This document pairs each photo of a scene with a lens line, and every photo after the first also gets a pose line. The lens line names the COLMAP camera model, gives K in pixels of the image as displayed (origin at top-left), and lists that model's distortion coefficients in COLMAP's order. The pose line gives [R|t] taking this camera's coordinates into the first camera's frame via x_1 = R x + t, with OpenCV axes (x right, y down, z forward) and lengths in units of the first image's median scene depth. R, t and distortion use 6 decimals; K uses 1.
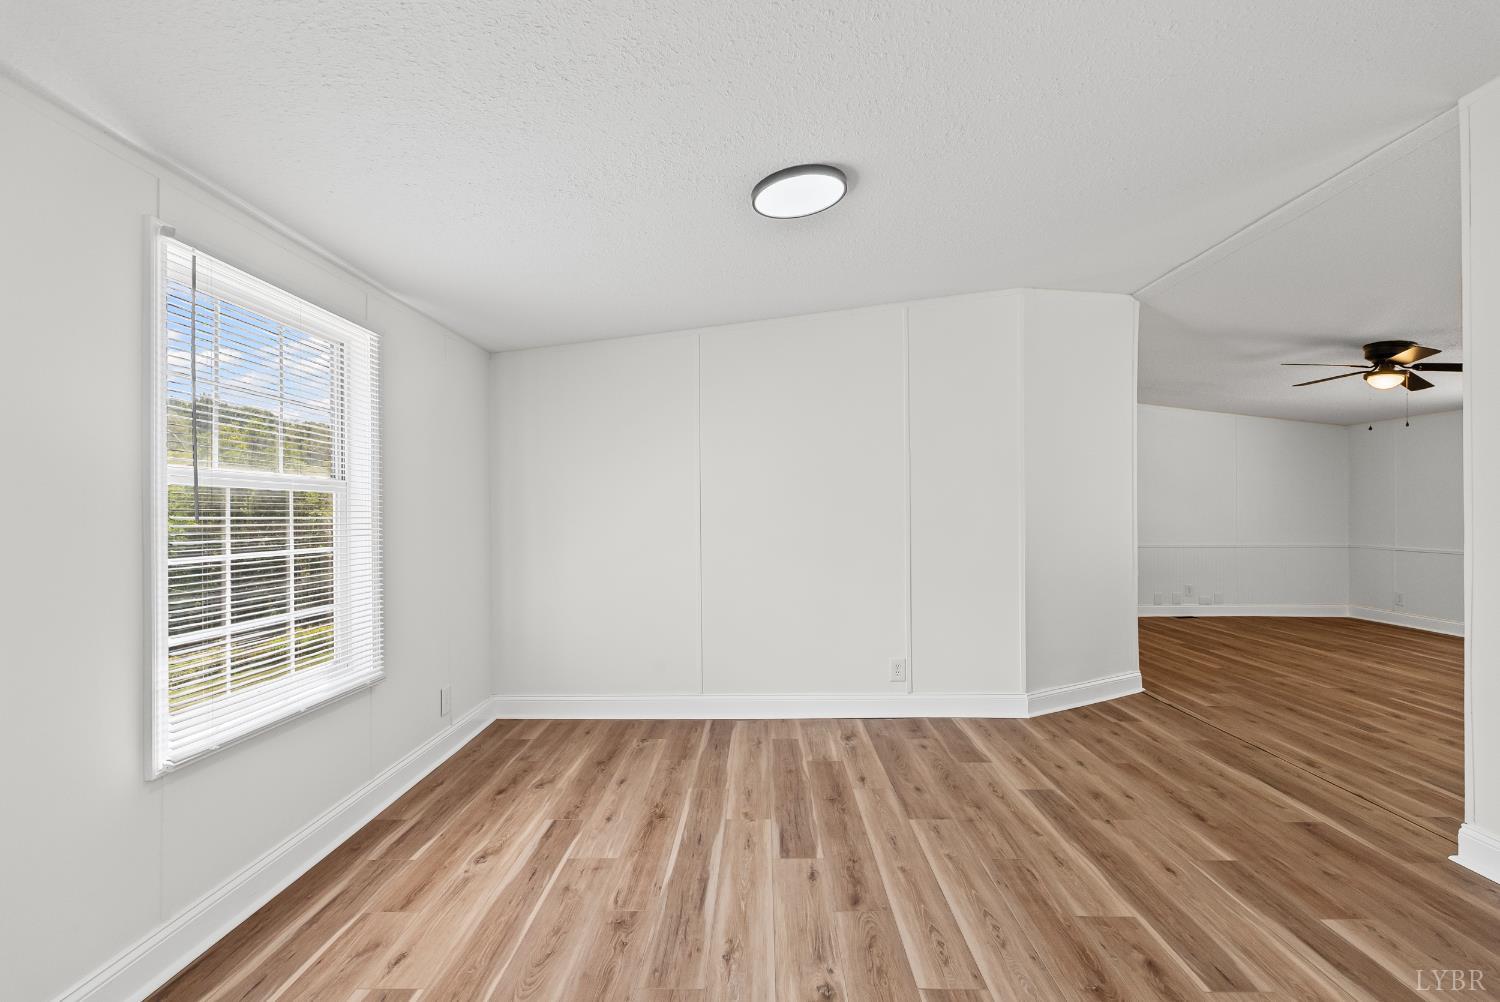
lens RADIAL K [[656.8, 0, 762.1], [0, 656.8, 506.1], [0, 0, 1]] dist [0.003316, -0.000512]
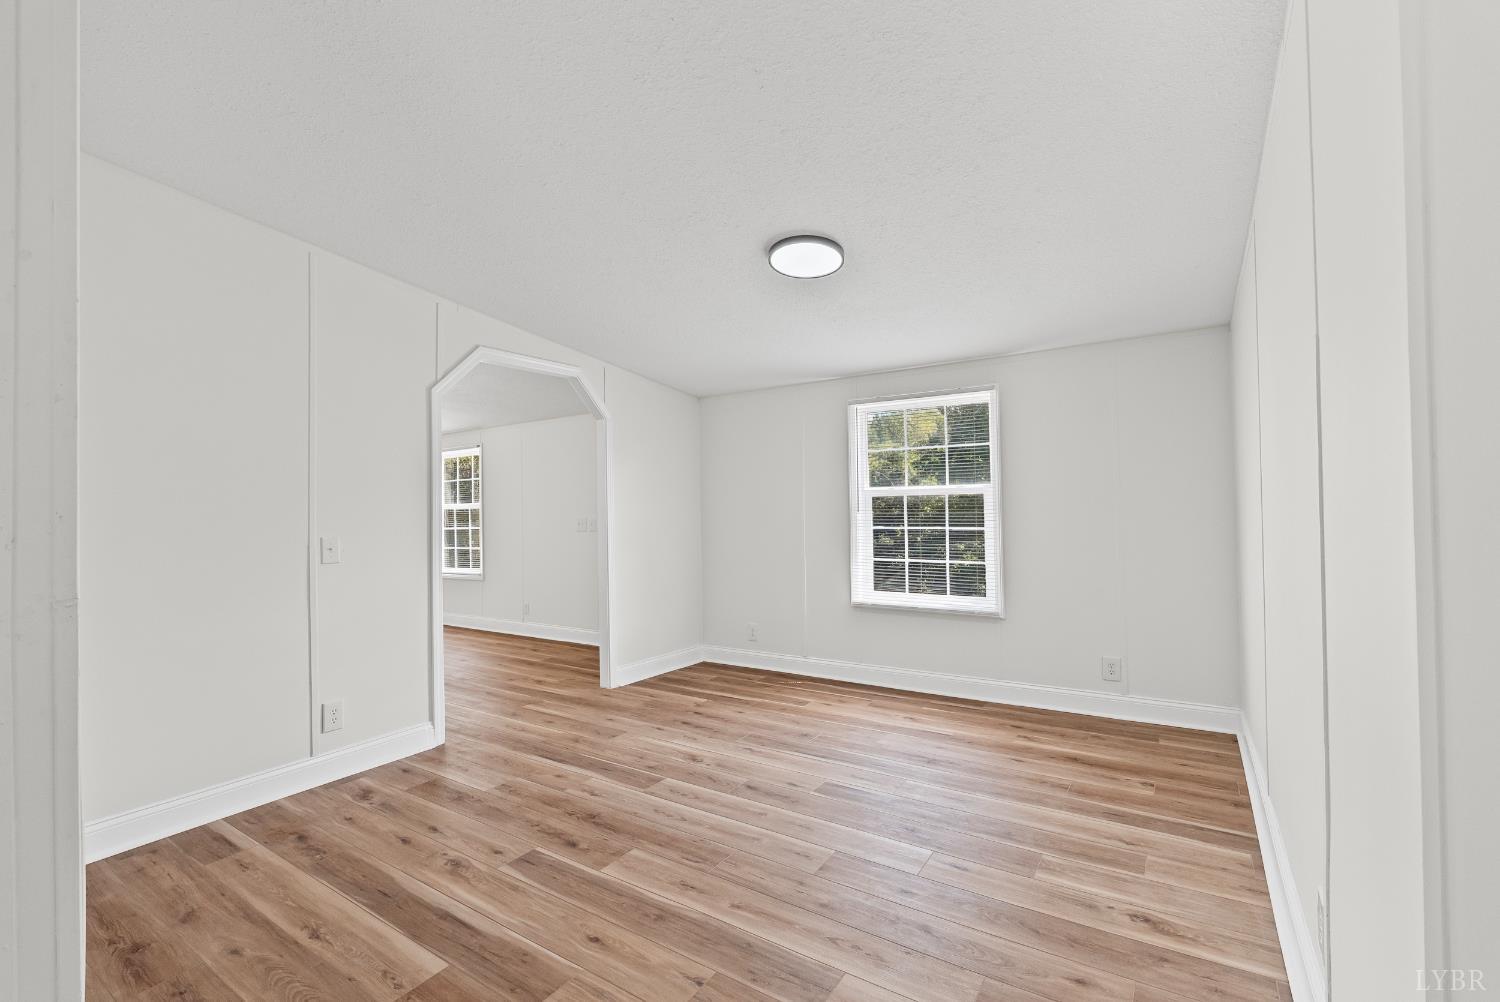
lens RADIAL K [[656.8, 0, 739.4], [0, 656.8, 505.7], [0, 0, 1]] dist [0.003316, -0.000512]
pose [[-0.553254, 0.006594, -0.832987, 1.248411], [0.025459, 0.999635, -0.008996, 0.013400], [0.832624, -0.026184, -0.553220, 1.679577]]
